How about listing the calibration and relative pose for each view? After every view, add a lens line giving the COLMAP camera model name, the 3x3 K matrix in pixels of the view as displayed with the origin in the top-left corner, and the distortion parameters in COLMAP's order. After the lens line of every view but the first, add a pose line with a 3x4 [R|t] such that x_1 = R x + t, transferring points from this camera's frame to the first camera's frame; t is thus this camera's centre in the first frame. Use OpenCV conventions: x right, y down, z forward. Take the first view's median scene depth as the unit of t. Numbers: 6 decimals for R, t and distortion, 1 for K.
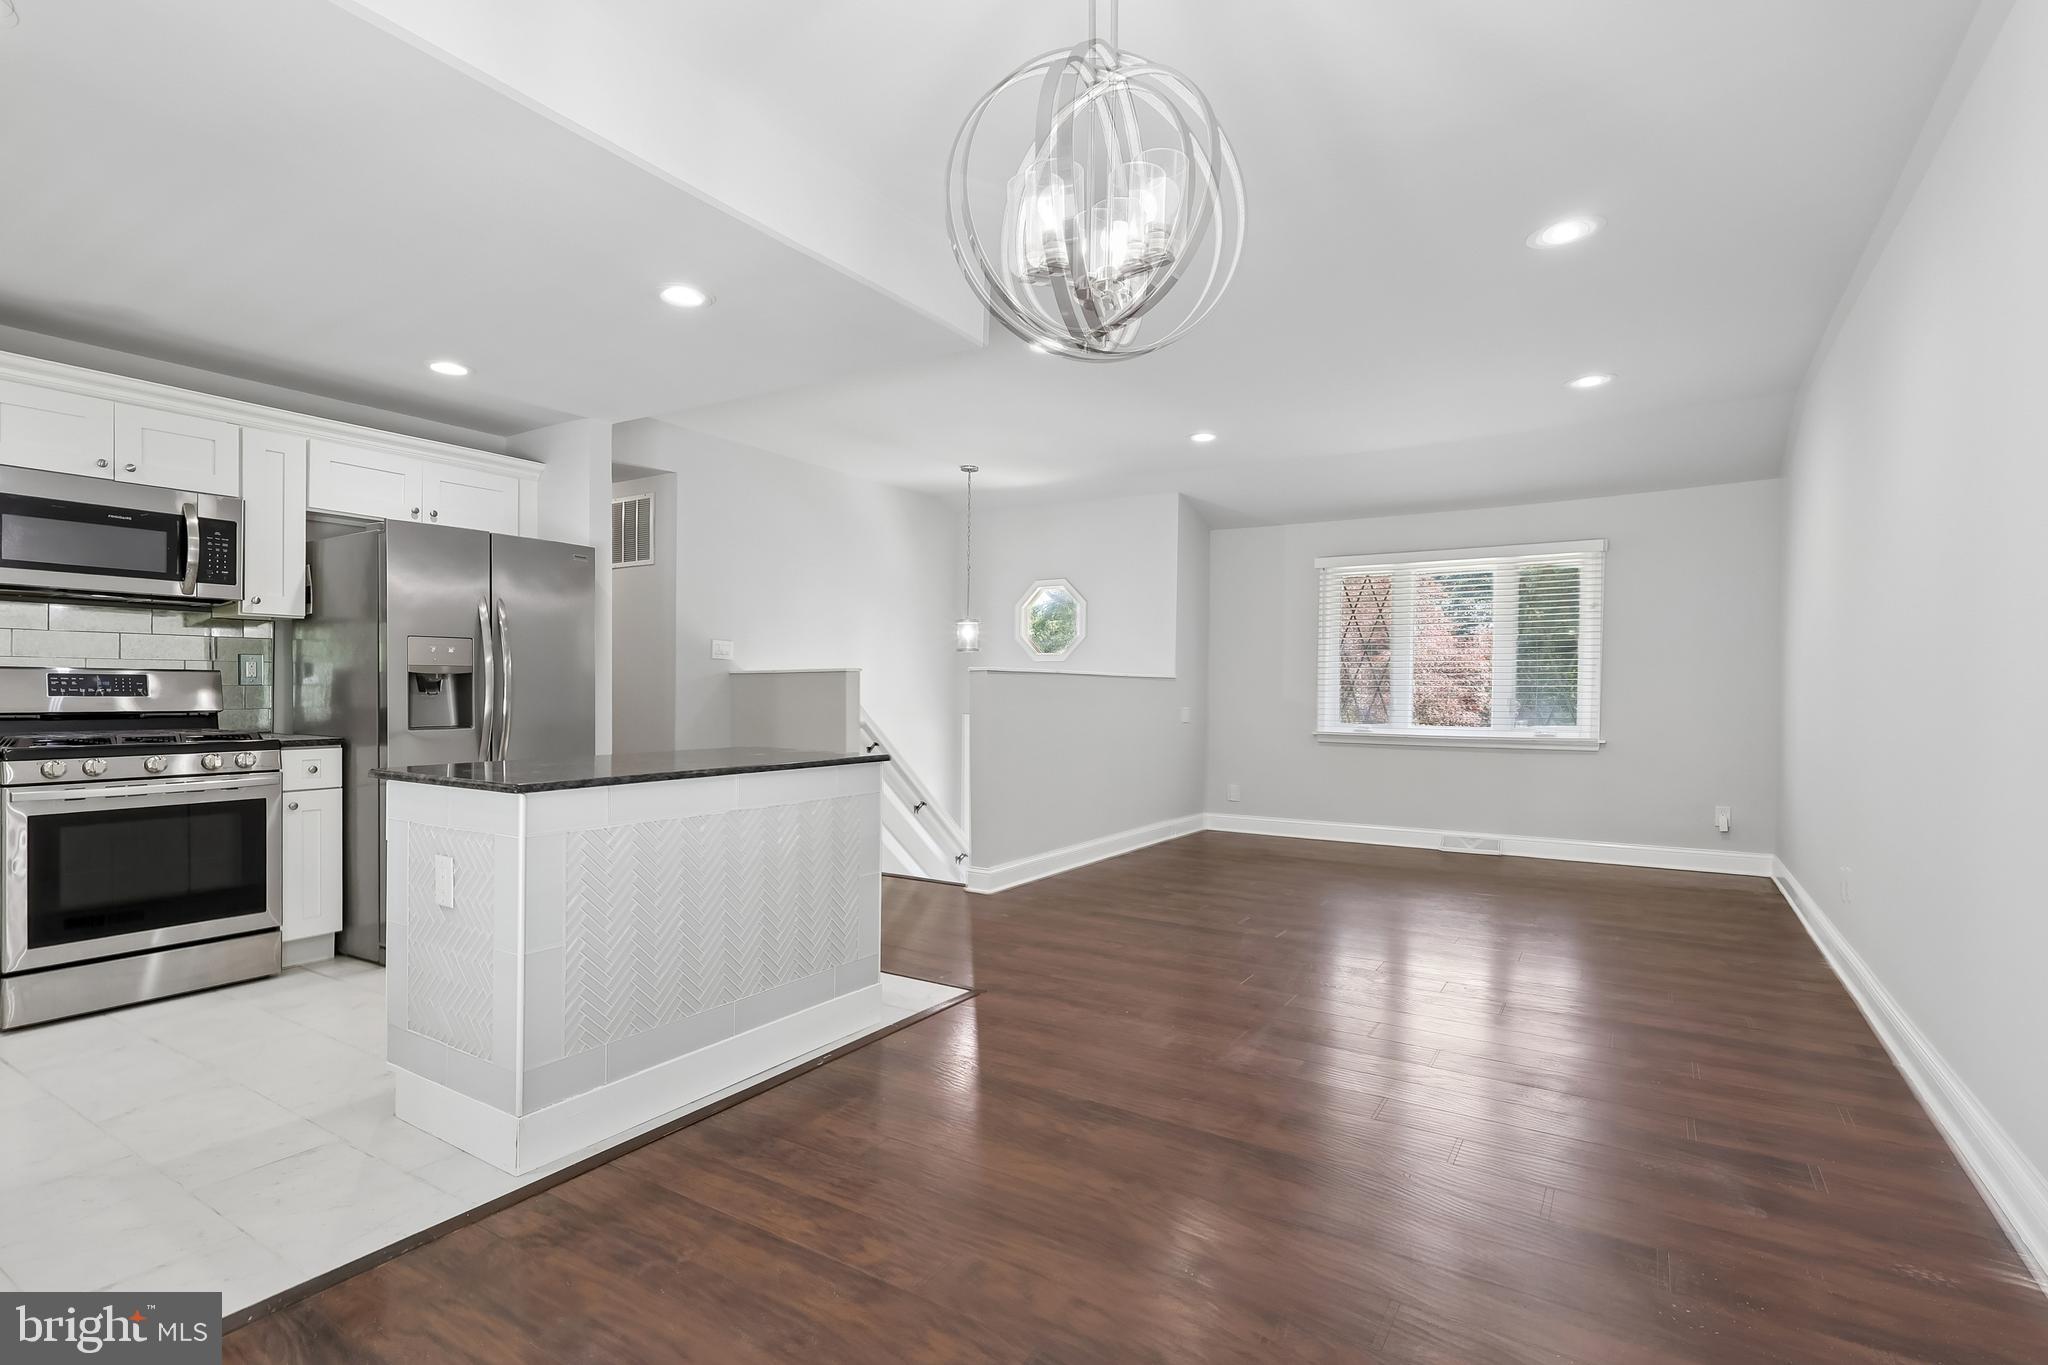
lens RADIAL K [[977.7, 0, 1026.6], [0, 977.7, 696.9], [0, 0, 1]] dist [0.001460, 0.000062]
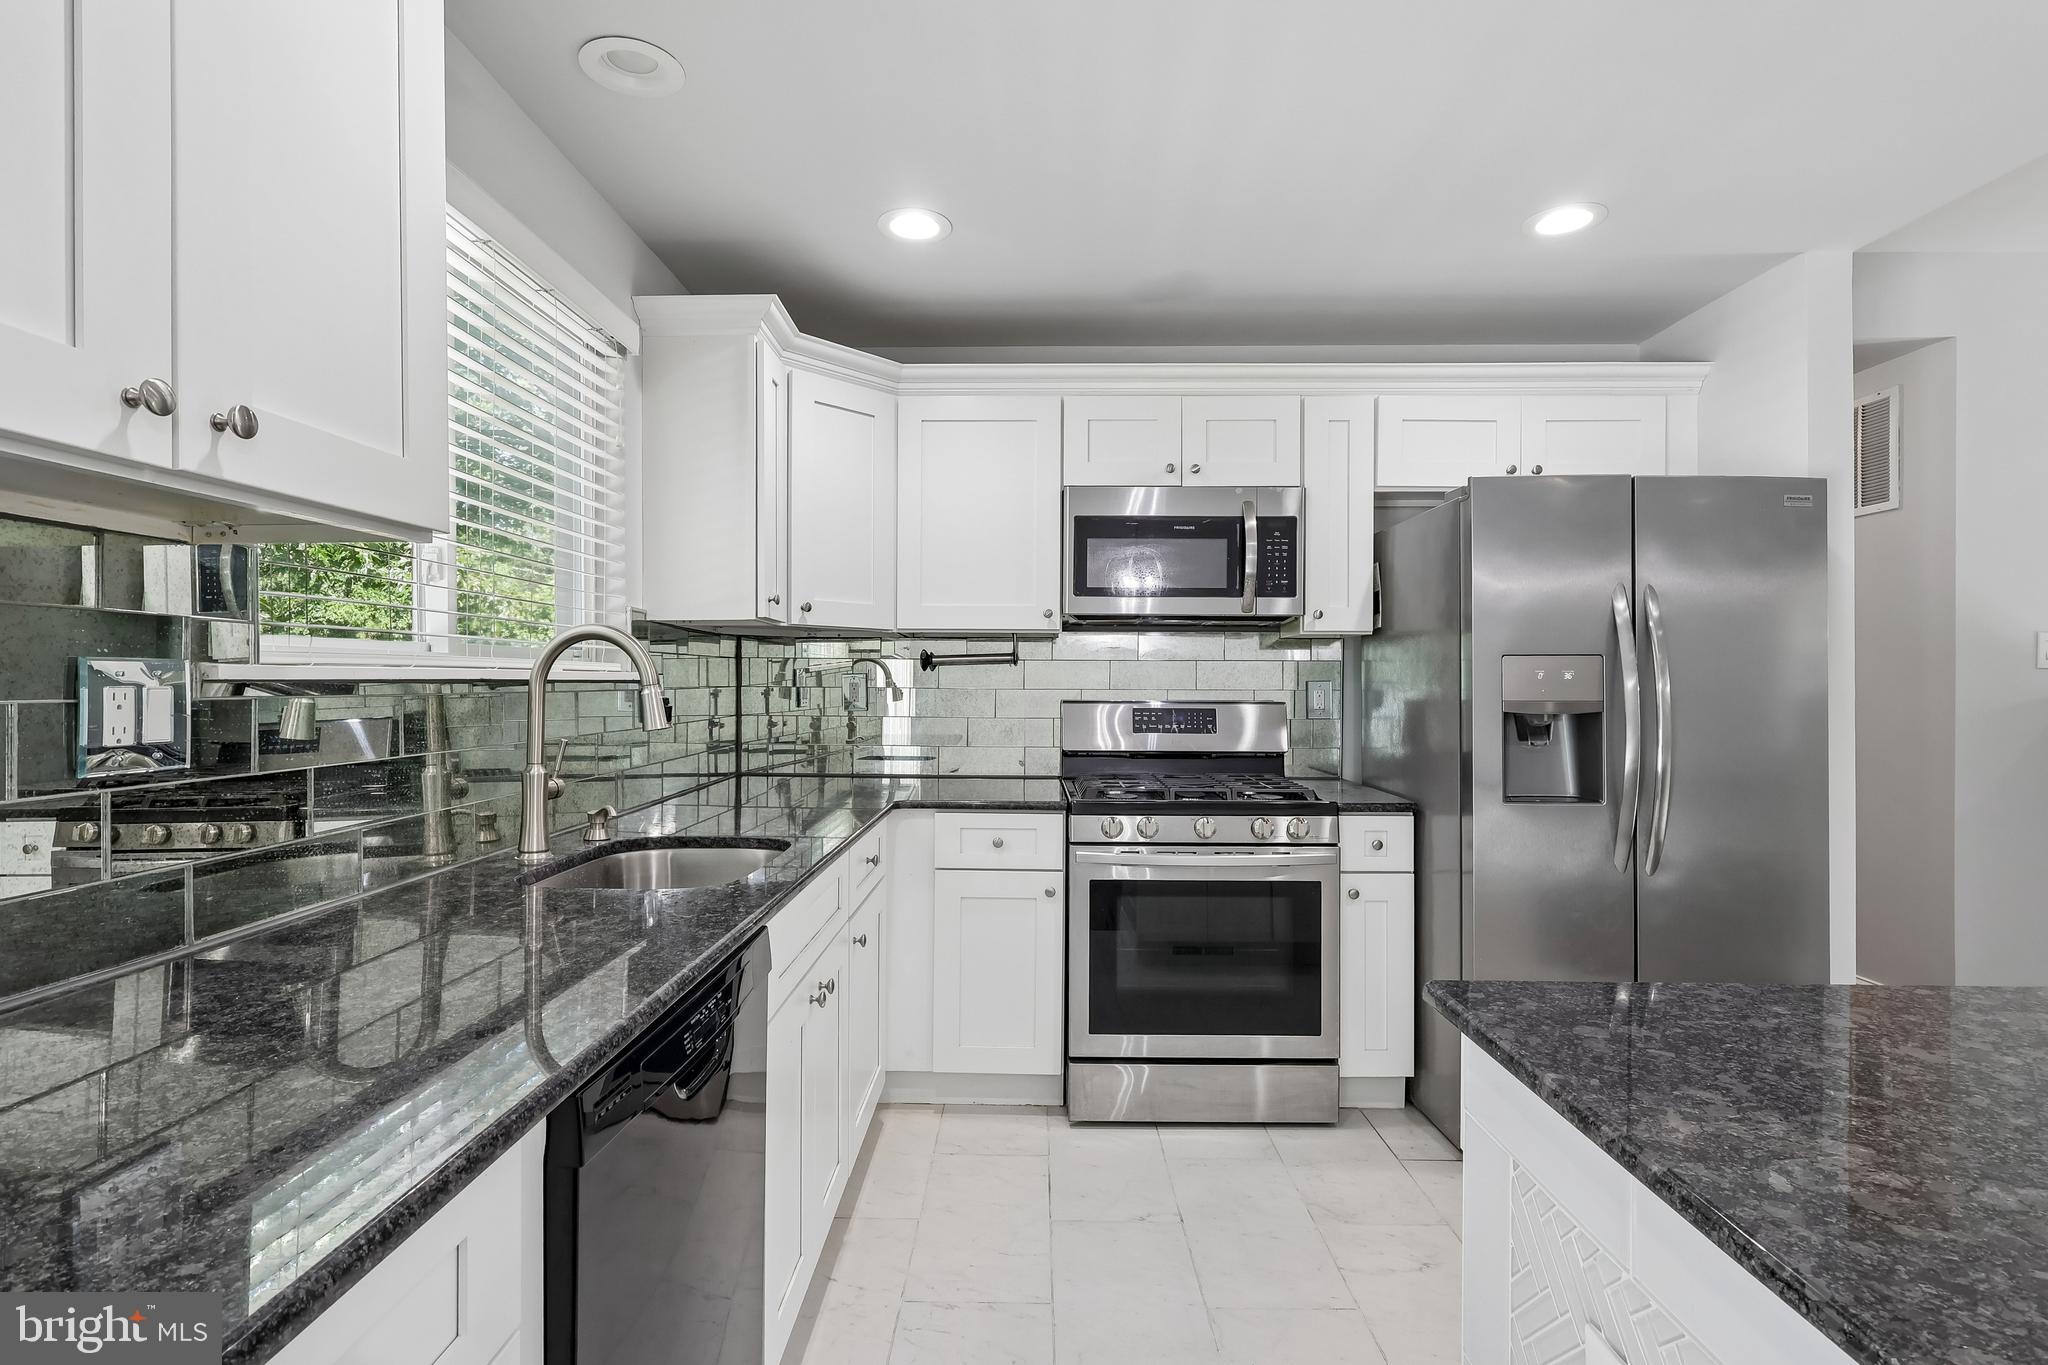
lens RADIAL K [[961.2, 0, 1019.8], [0, 961.2, 677.6], [0, 0, 1]] dist [0.002379, 0.000490]
pose [[0.526976, -0.007059, -0.849851, -0.231844], [-0.007037, 0.999895, -0.012669, -0.032860], [0.849851, 0.012657, 0.526871, 0.350496]]
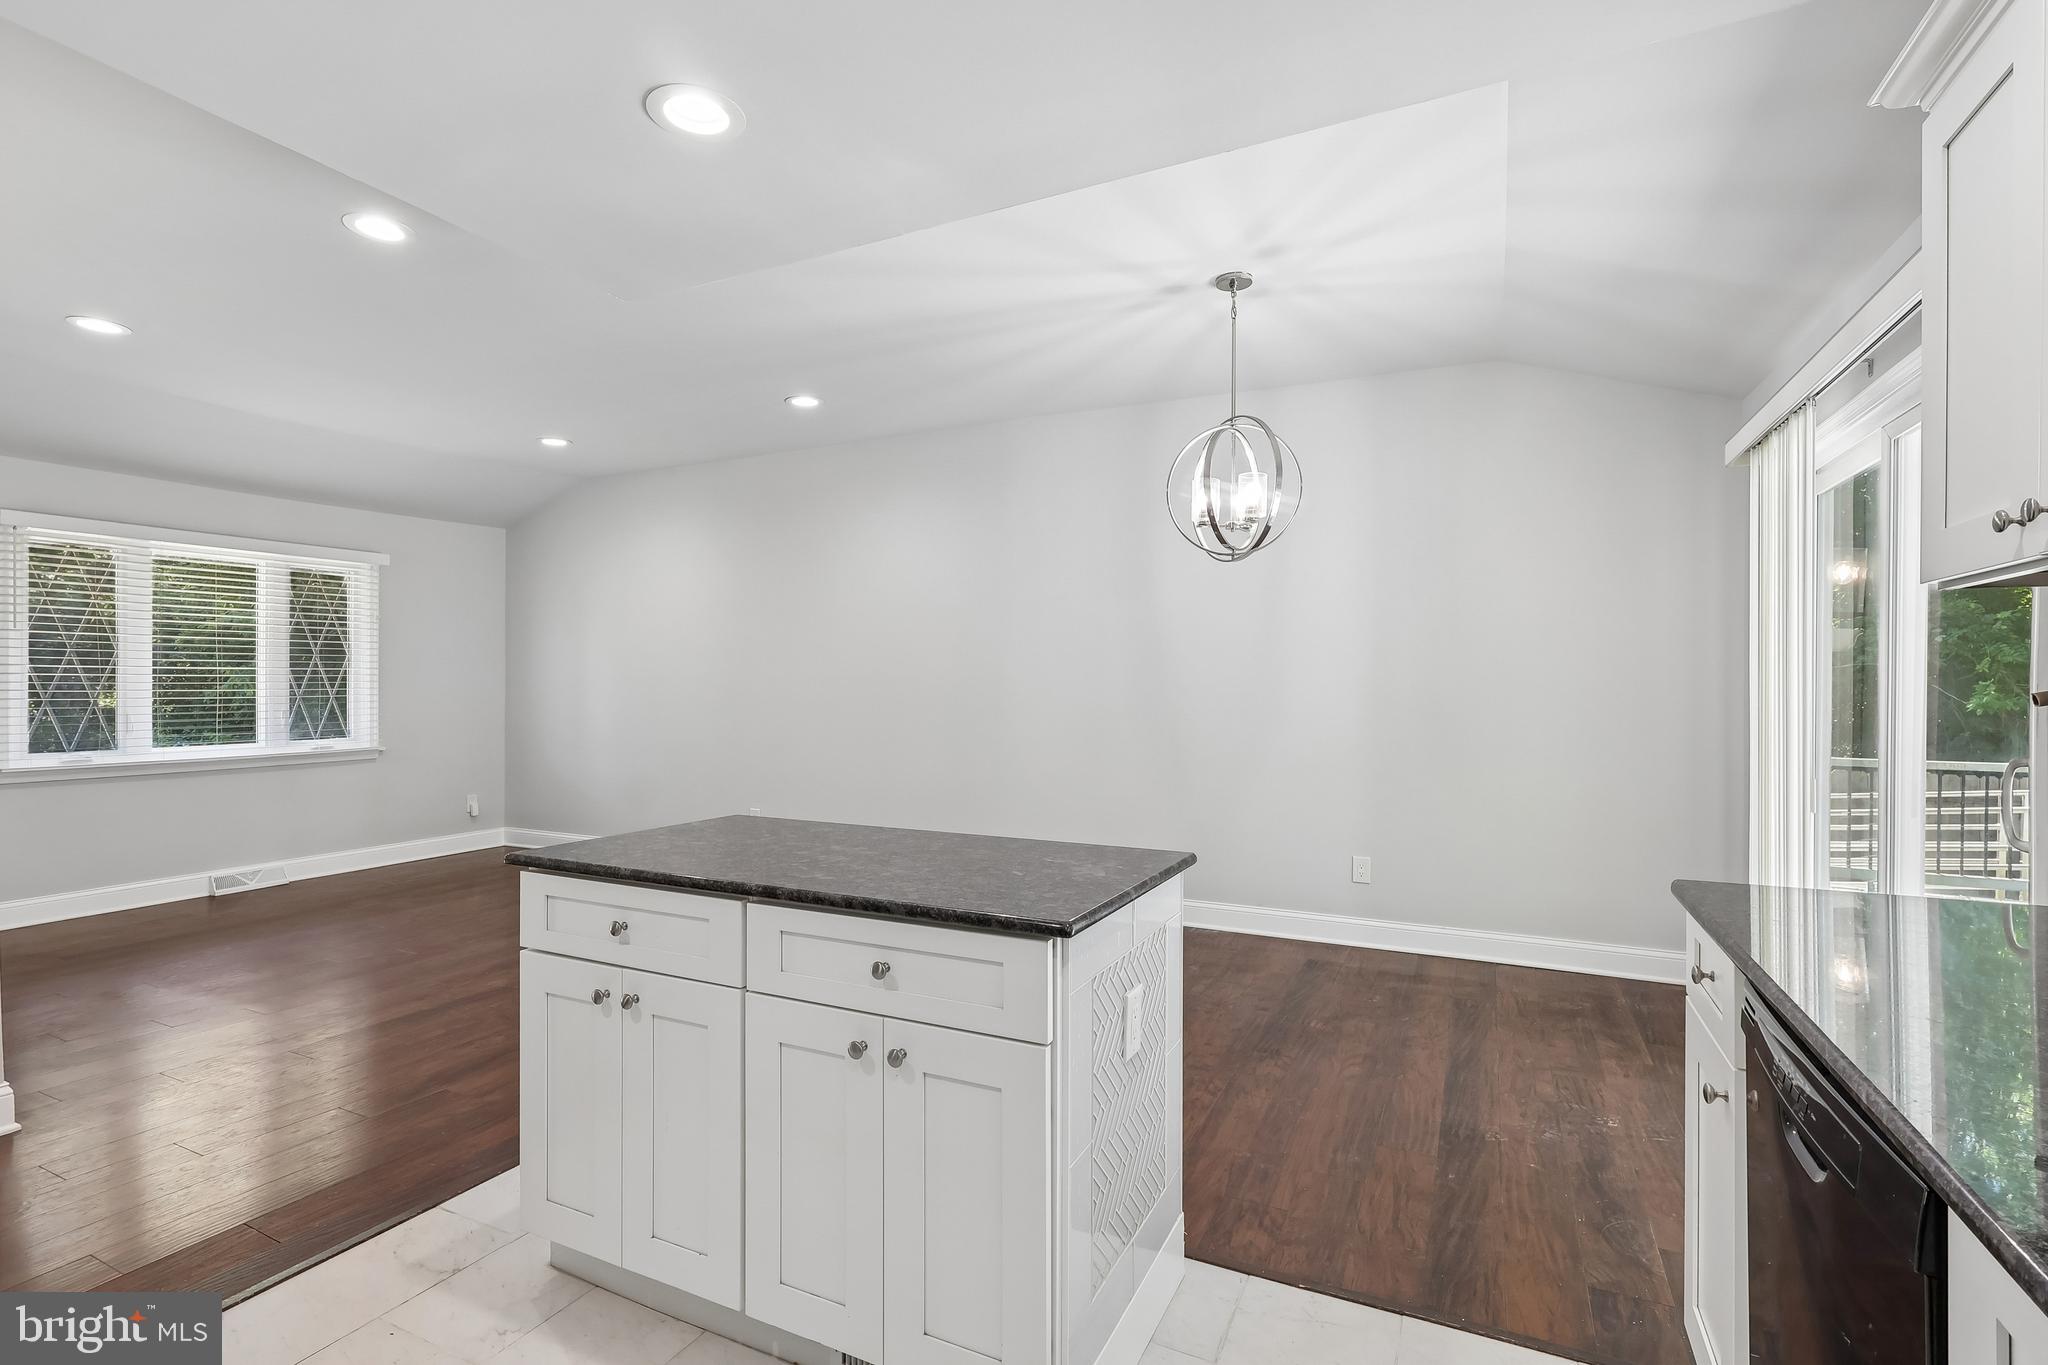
lens RADIAL K [[954.8, 0, 1022.3], [0, 954.8, 681.8], [0, 0, 1]] dist [0.000241, 0.000384]
pose [[-0.108962, -0.006541, 0.994024, -0.706820], [0.005368, 0.999960, 0.007168, -0.041710], [-0.994031, 0.006117, -0.108923, 0.627058]]
